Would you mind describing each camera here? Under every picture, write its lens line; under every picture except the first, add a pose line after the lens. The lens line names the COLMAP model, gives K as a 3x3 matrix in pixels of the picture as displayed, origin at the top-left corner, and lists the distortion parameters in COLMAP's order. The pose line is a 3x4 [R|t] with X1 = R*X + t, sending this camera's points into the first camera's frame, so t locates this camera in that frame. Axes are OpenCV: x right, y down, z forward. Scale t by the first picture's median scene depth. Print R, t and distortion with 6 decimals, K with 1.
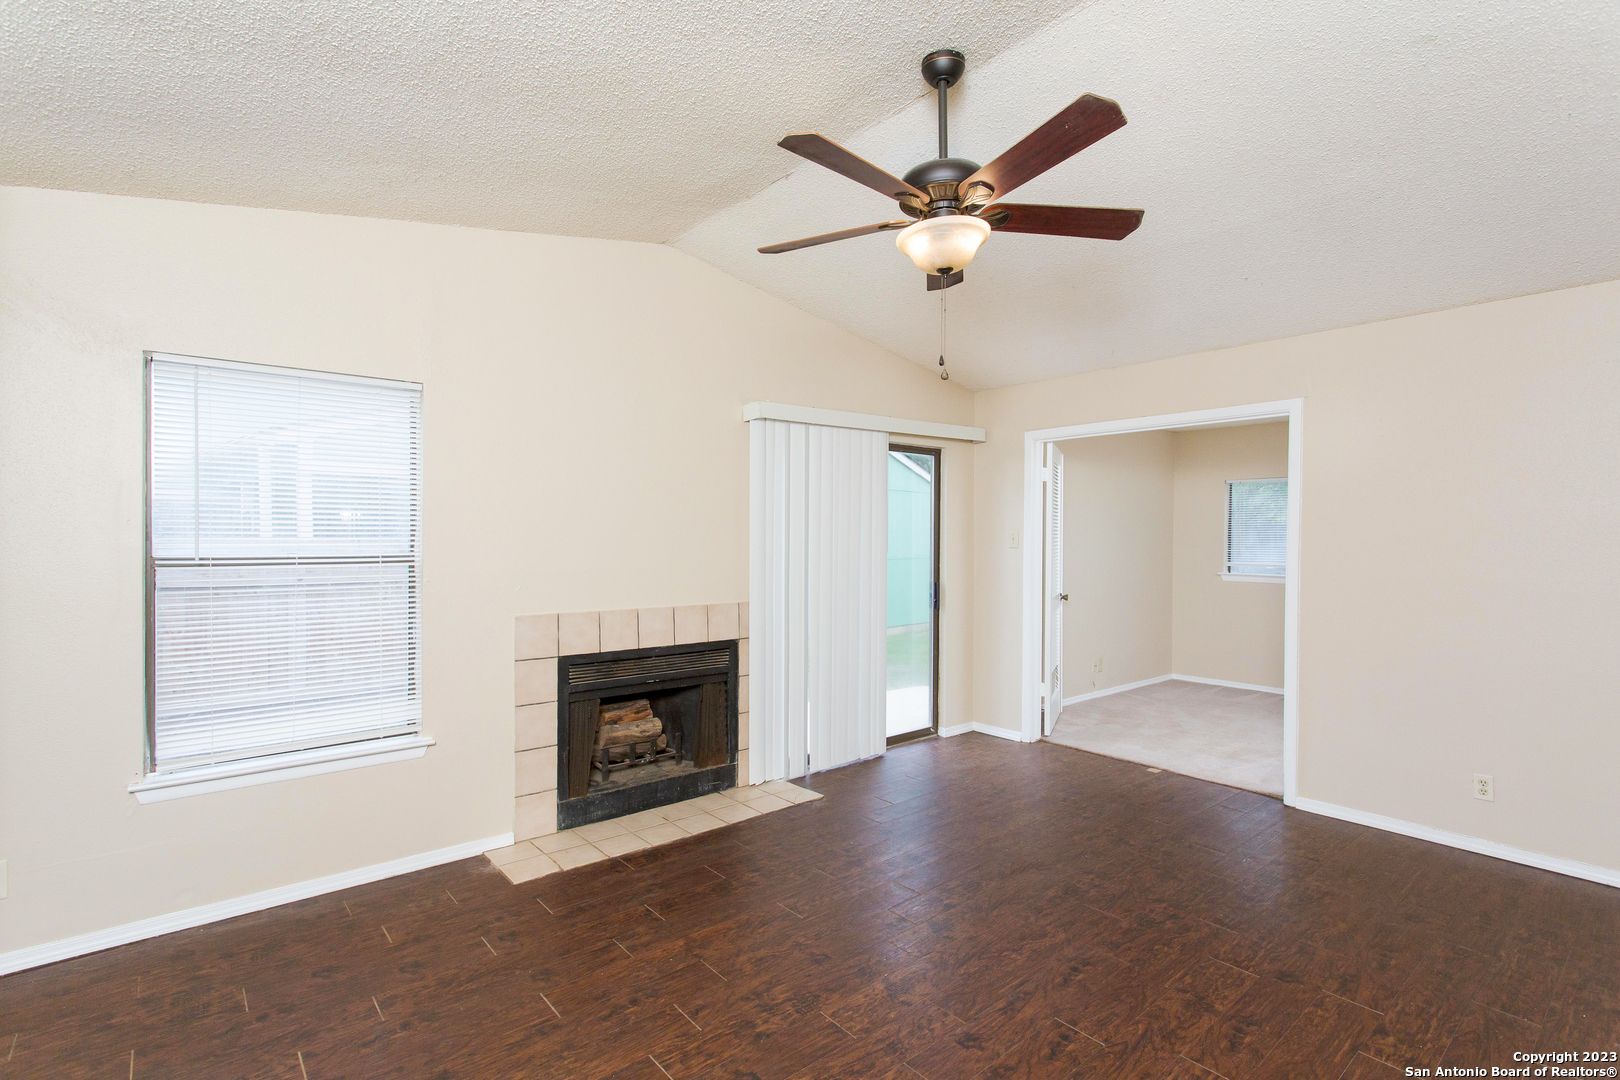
lens RADIAL K [[769.6, 0, 825.7], [0, 769.6, 536.2], [0, 0, 1]] dist [-0.006653, 0.002287]
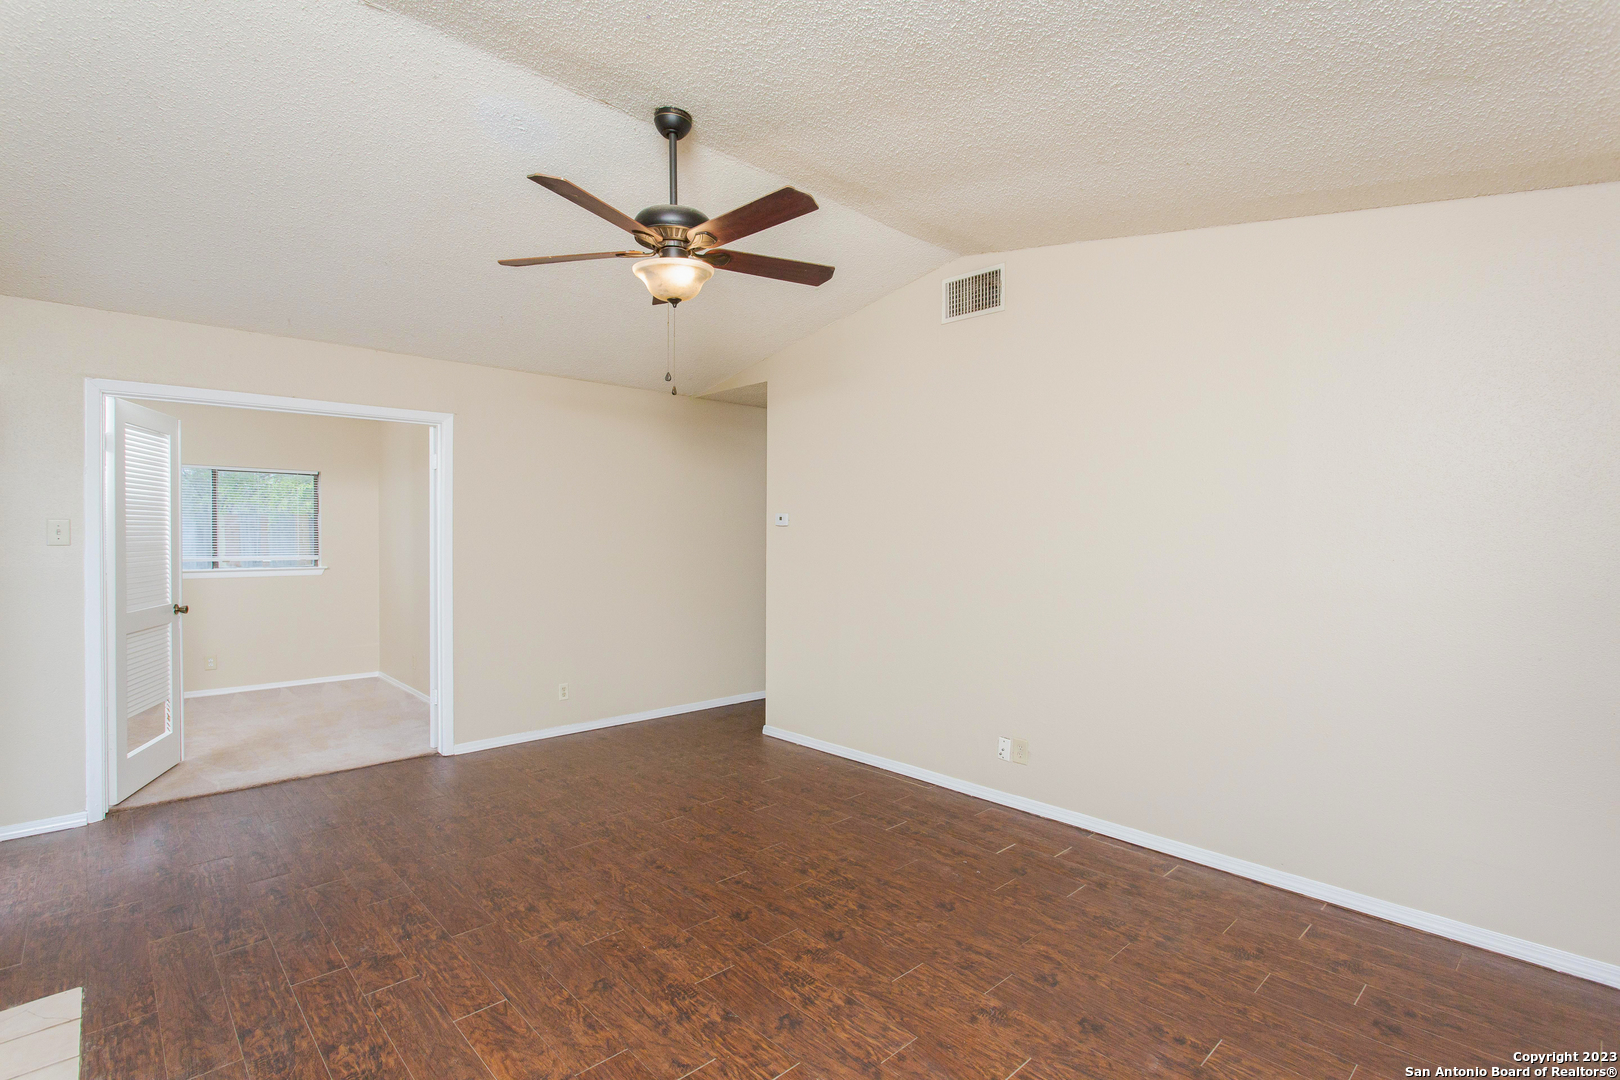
lens RADIAL K [[769.6, 0, 796.1], [0, 769.6, 528.3], [0, 0, 1]] dist [-0.006653, 0.002287]
pose [[-0.038953, -0.001065, 0.999240, -0.665878], [-0.001367, 0.999999, 0.001013, -0.001702], [-0.999240, -0.001326, -0.038955, 0.568359]]
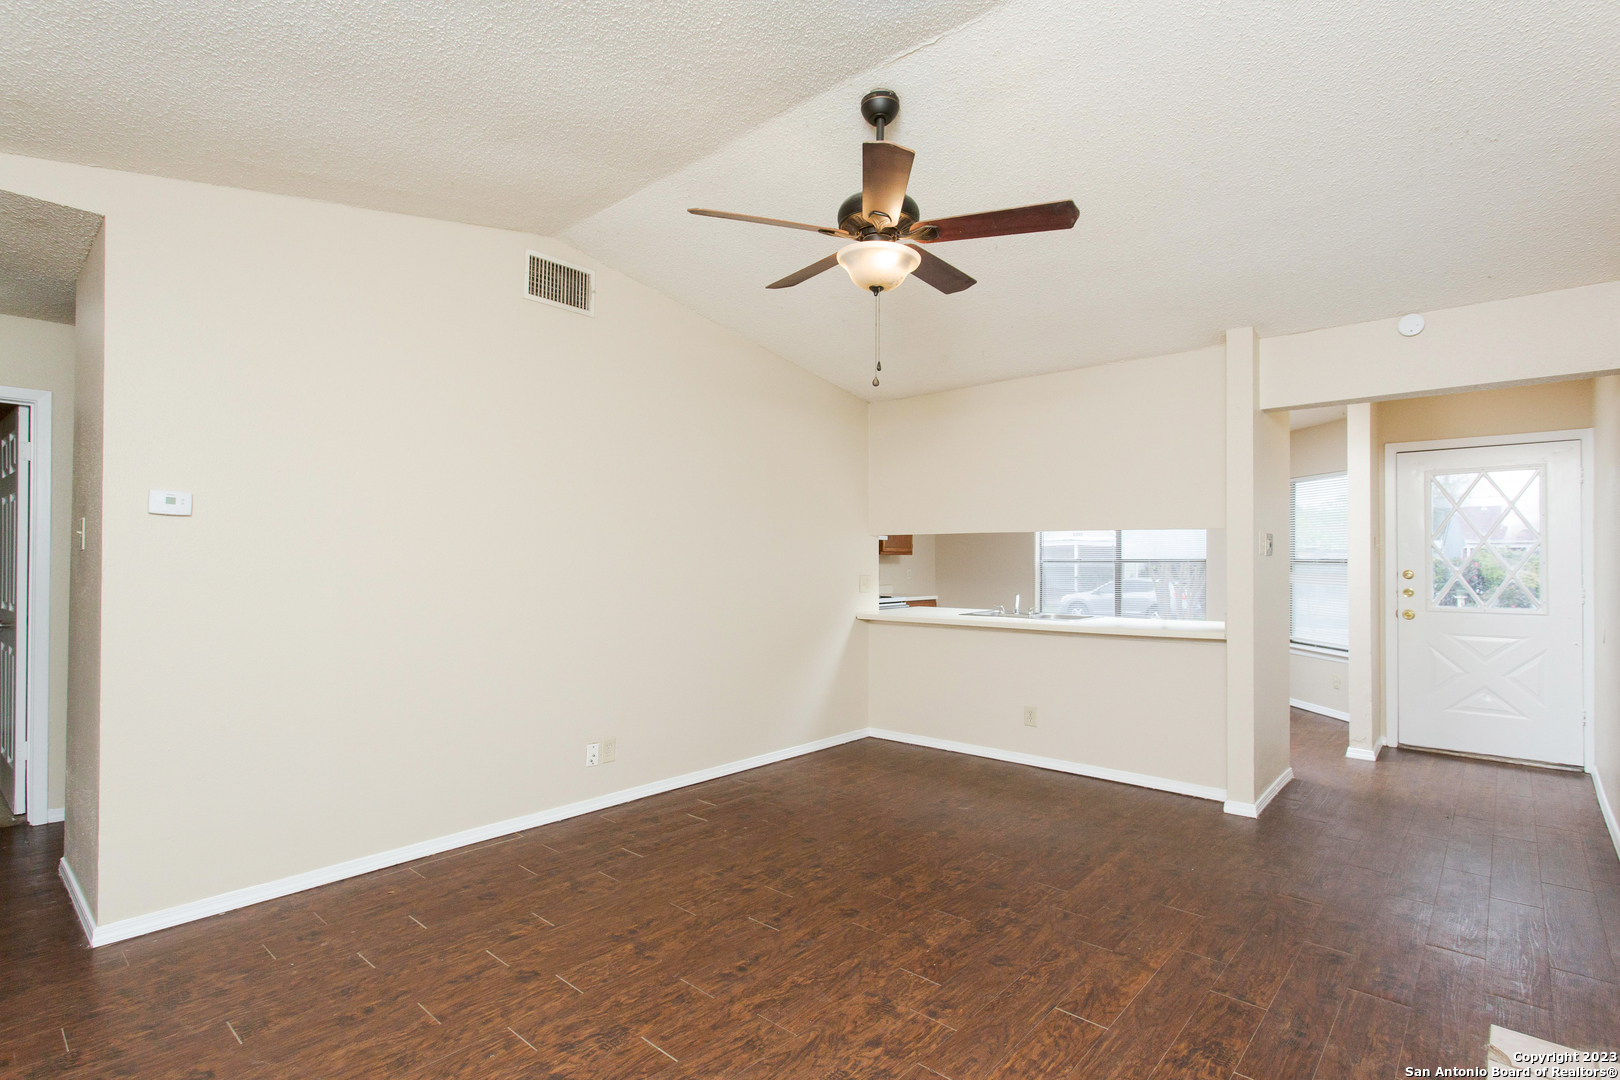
lens RADIAL K [[769.6, 0, 819.6], [0, 769.6, 568.7], [0, 0, 1]] dist [-0.006653, 0.002287]
pose [[-0.990994, -0.006296, -0.133756, 0.249440], [-0.008038, 0.999890, 0.012492, 0.029257], [0.133662, 0.013454, -0.990936, 1.364492]]
